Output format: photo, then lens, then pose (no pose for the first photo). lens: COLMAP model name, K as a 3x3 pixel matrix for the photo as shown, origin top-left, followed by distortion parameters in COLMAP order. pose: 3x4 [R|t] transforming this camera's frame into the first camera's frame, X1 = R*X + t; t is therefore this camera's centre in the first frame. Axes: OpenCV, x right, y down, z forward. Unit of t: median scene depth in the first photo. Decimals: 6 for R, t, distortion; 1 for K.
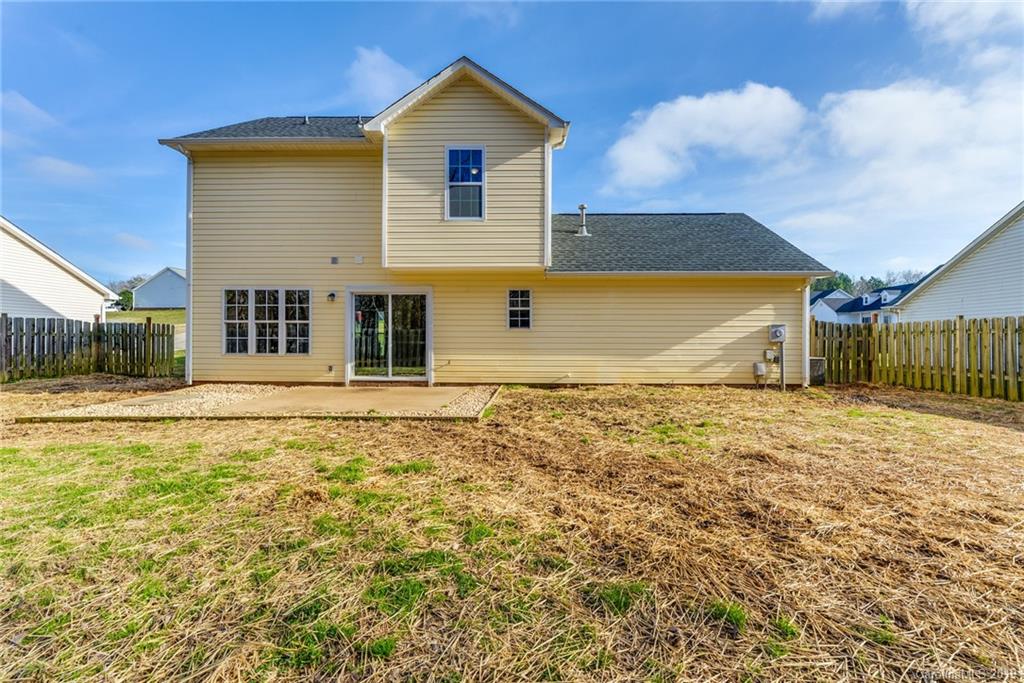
lens RADIAL K [[408.2, 0, 518.1], [0, 408.2, 340.5], [0, 0, 1]] dist [-0.017507, -0.000344]
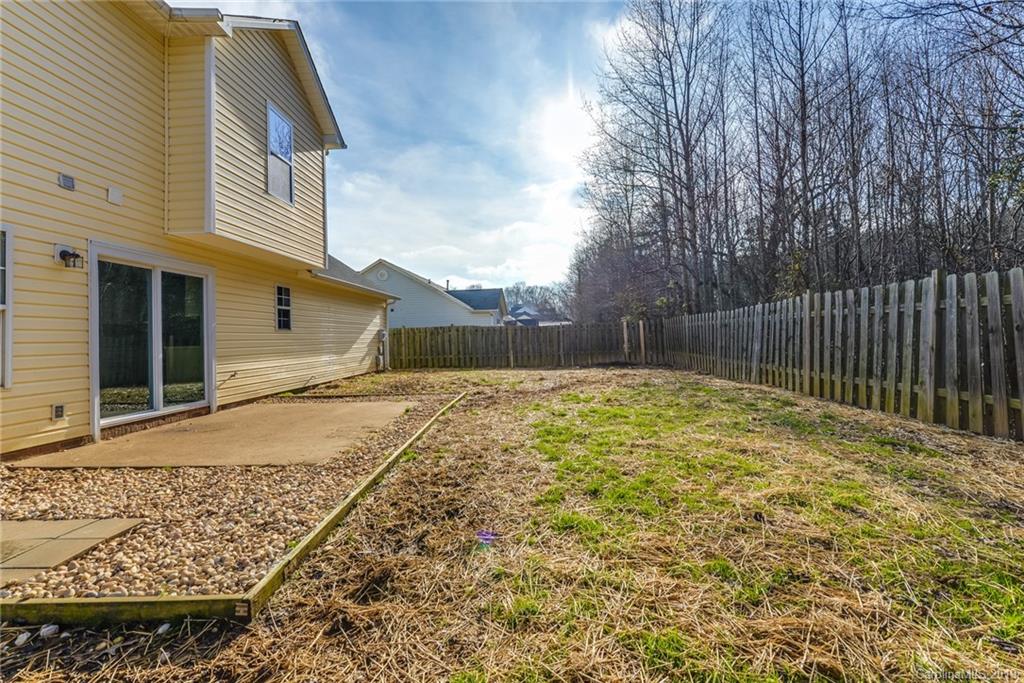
lens RADIAL K [[408.2, 0, 518.1], [0, 408.2, 340.5], [0, 0, 1]] dist [-0.017507, -0.000344]
pose [[0.055611, -0.014139, 0.998352, -0.868494], [0.028335, 0.999519, 0.012578, -0.003220], [-0.998050, 0.027589, 0.055985, 0.442920]]
